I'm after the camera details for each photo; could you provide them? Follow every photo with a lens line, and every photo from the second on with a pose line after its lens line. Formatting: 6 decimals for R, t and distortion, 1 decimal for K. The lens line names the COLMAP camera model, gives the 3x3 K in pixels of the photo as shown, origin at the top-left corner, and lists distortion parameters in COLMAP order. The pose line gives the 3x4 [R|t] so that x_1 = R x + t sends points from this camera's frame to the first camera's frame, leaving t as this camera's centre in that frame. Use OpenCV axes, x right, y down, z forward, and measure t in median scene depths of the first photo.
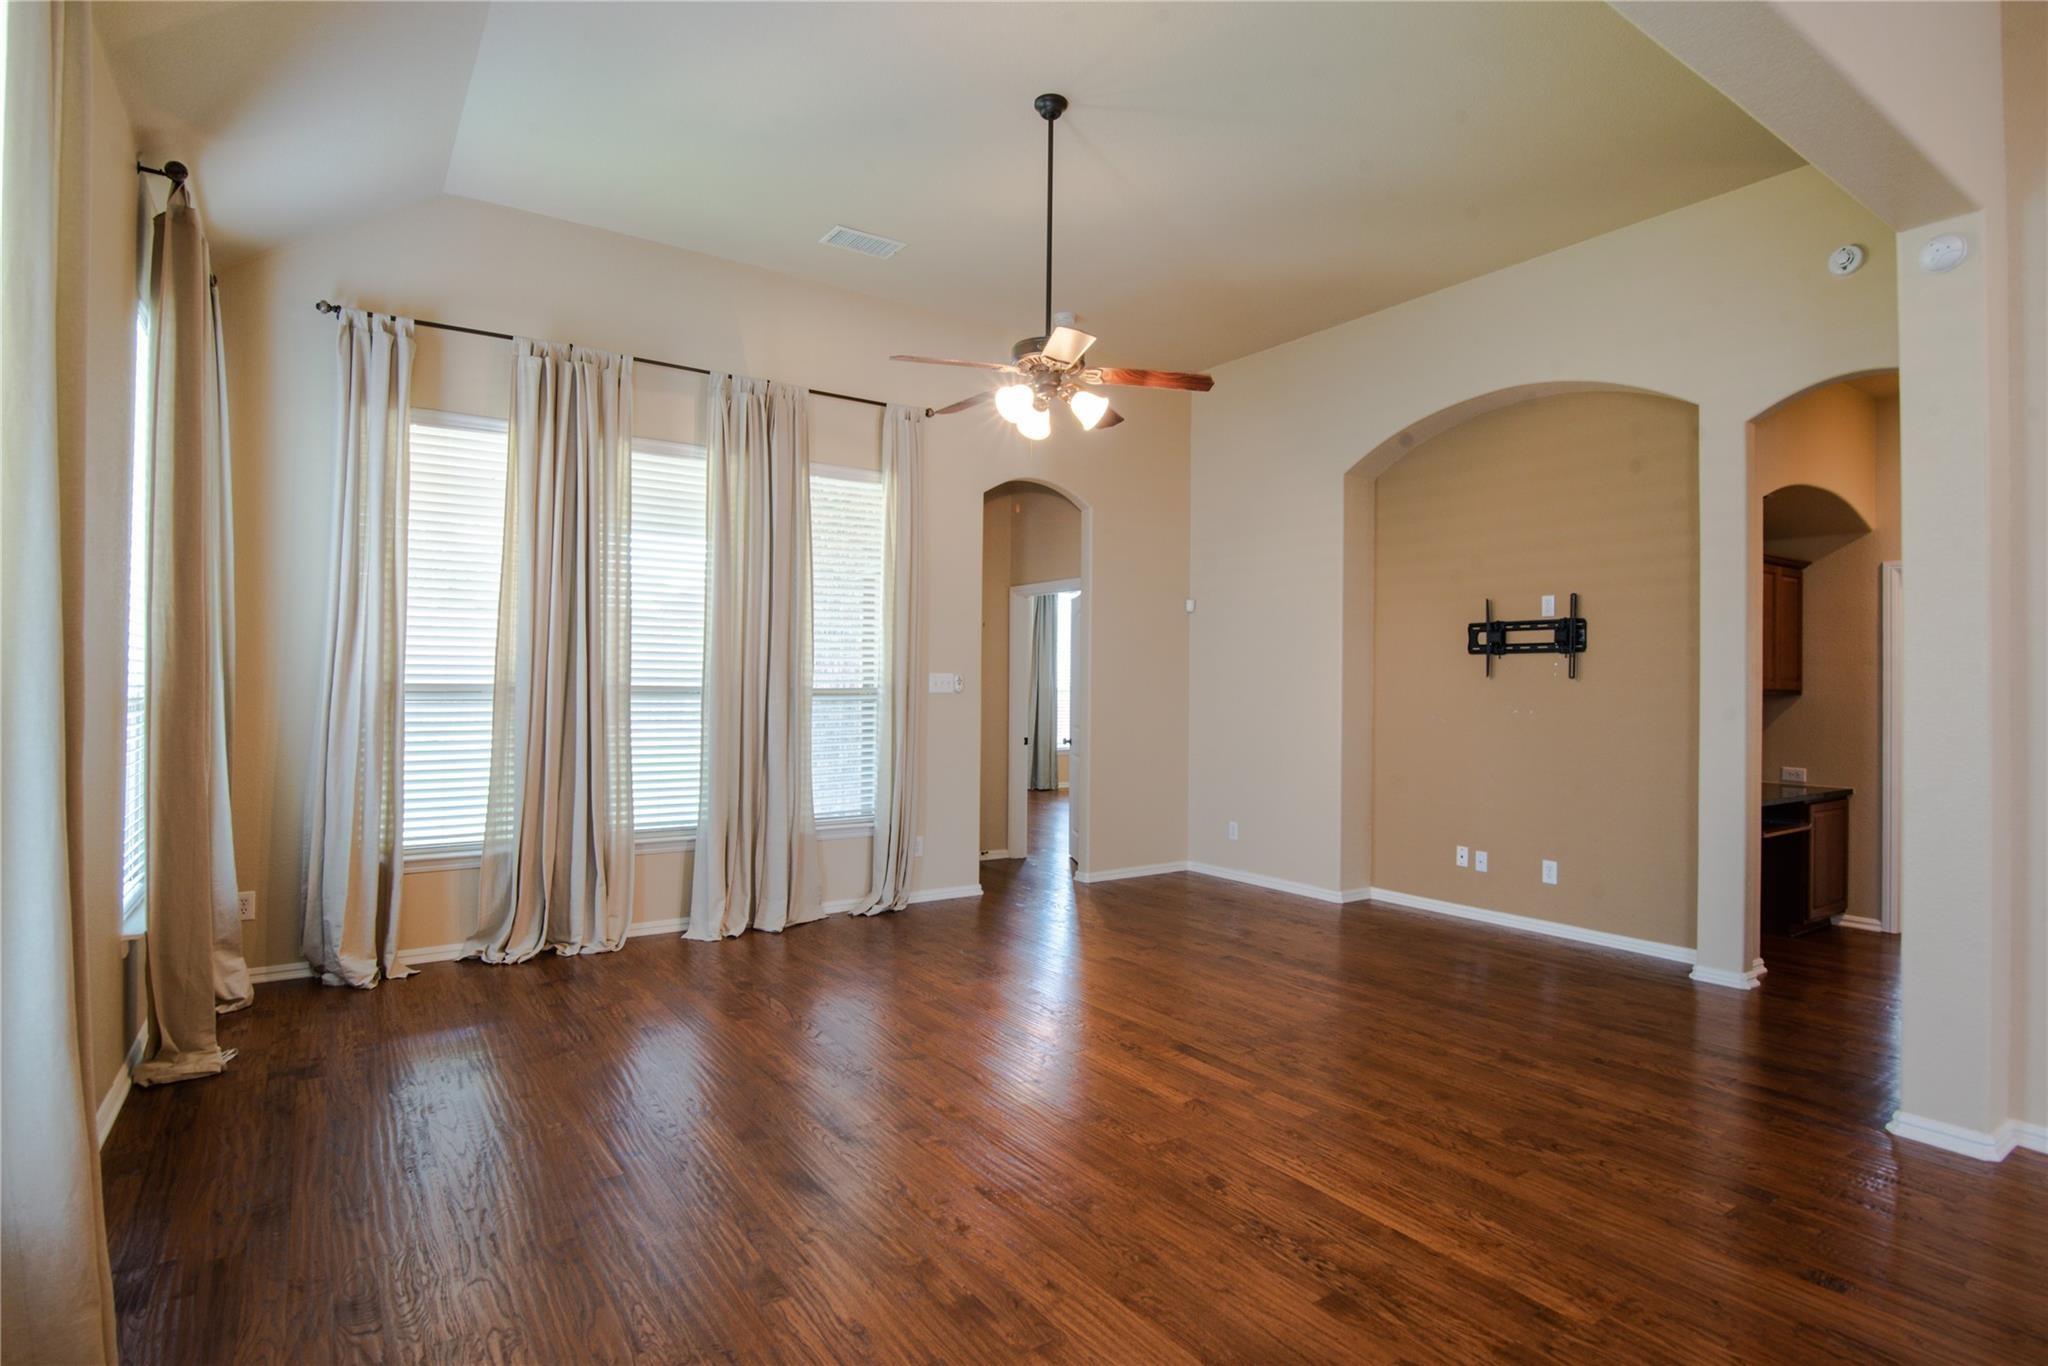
lens RADIAL K [[1023.7, 0, 1020.8], [0, 1023.7, 677.4], [0, 0, 1]] dist [-0.021208, -0.000178]
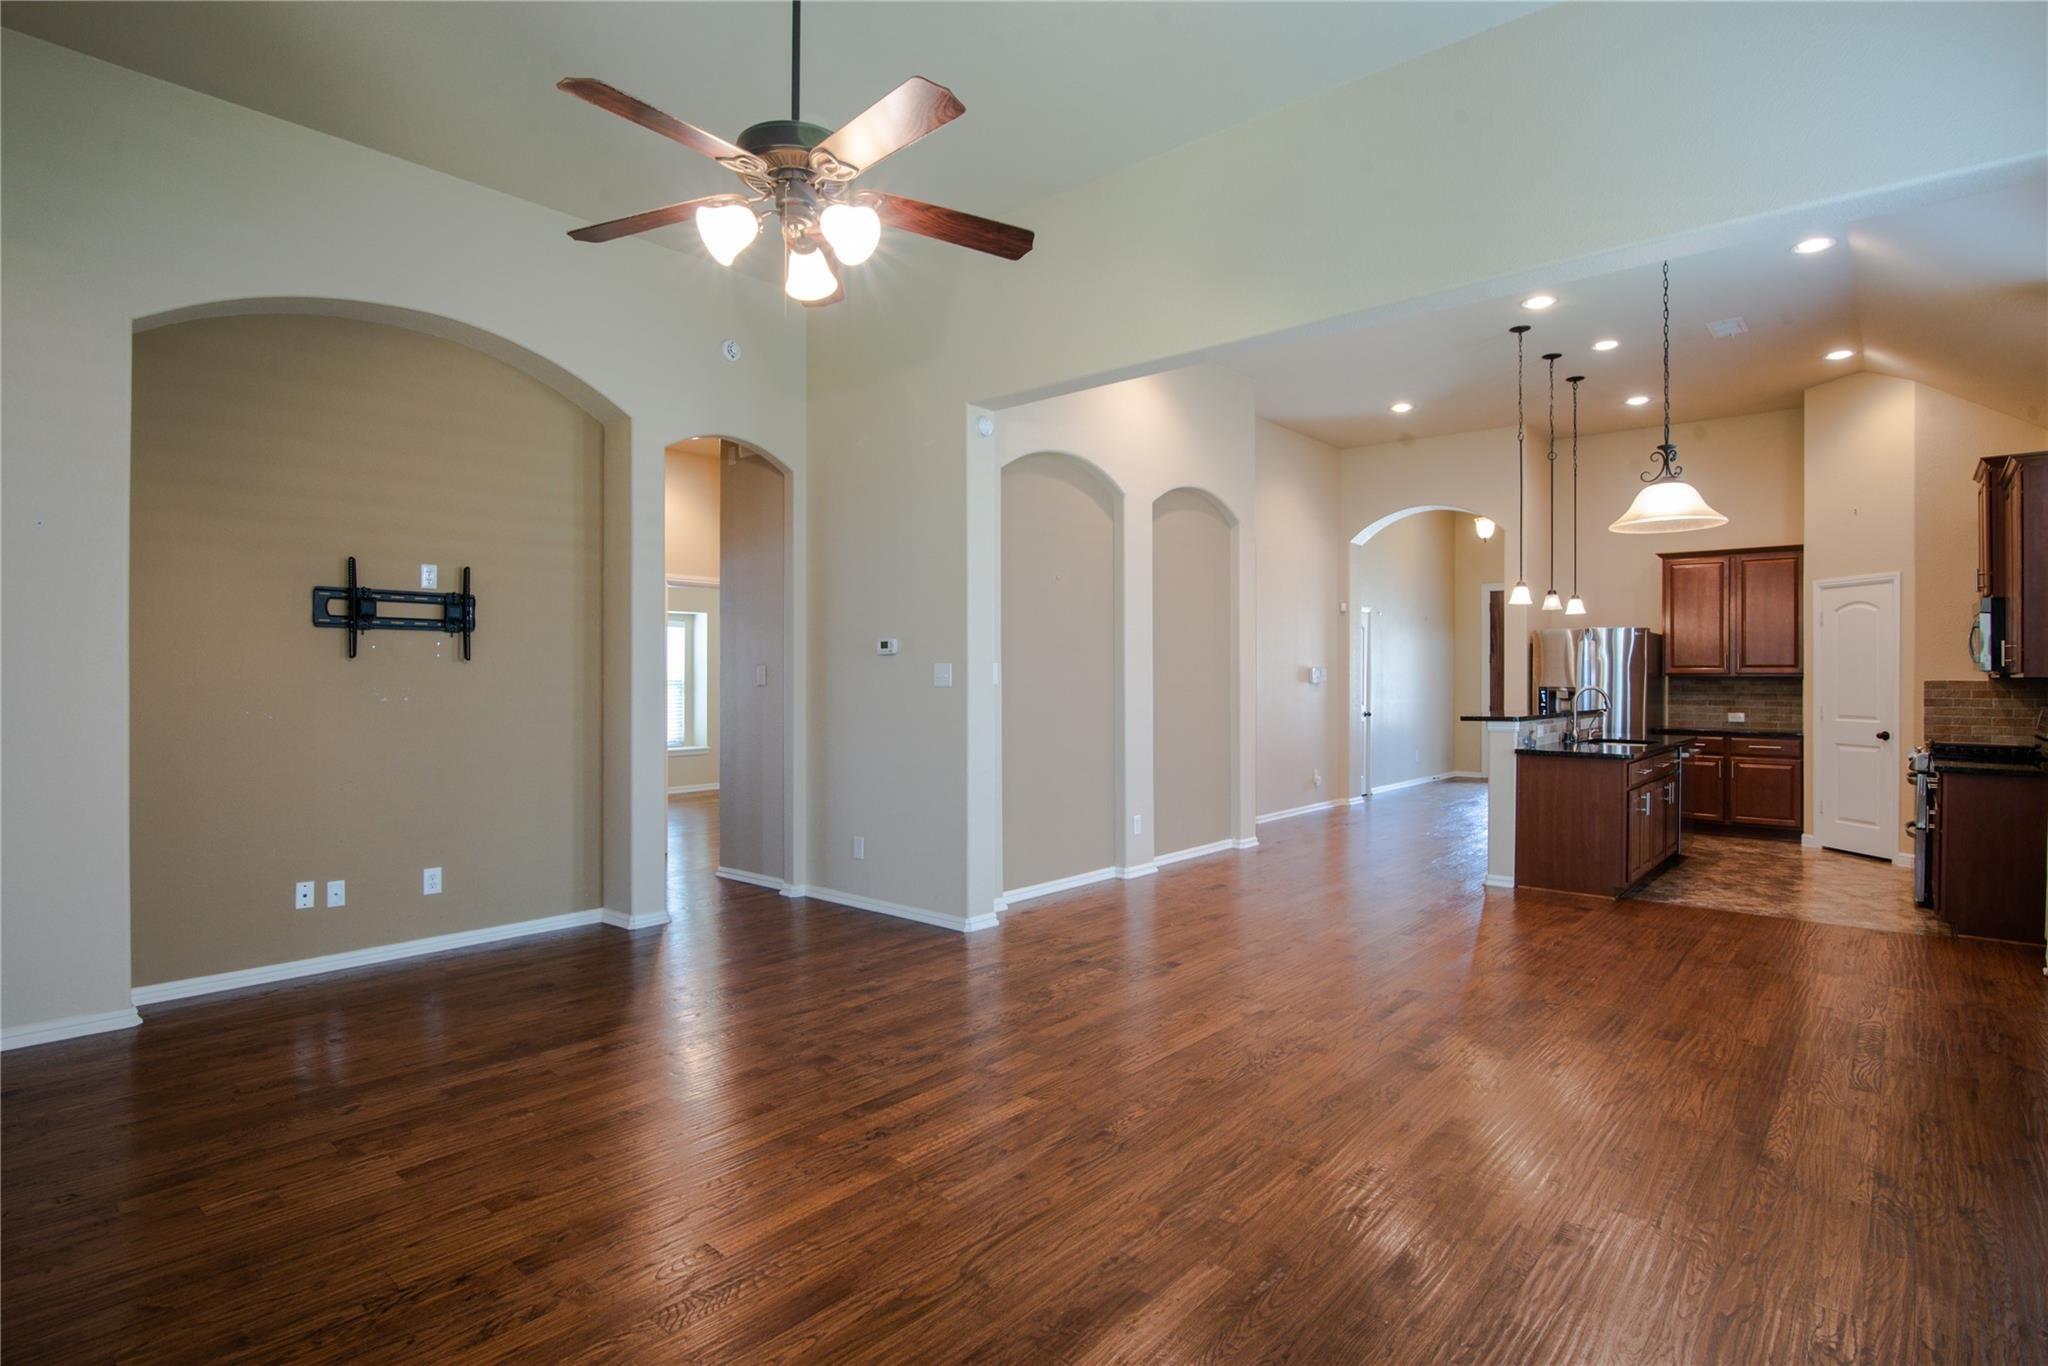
lens RADIAL K [[1023.7, 0, 1020.8], [0, 1023.7, 677.4], [0, 0, 1]] dist [-0.021208, -0.000178]
pose [[-0.243610, -0.013674, 0.969777, -0.459634], [-0.012763, 0.999859, 0.010892, 0.000046], [-0.969789, -0.009724, -0.243751, 0.738272]]
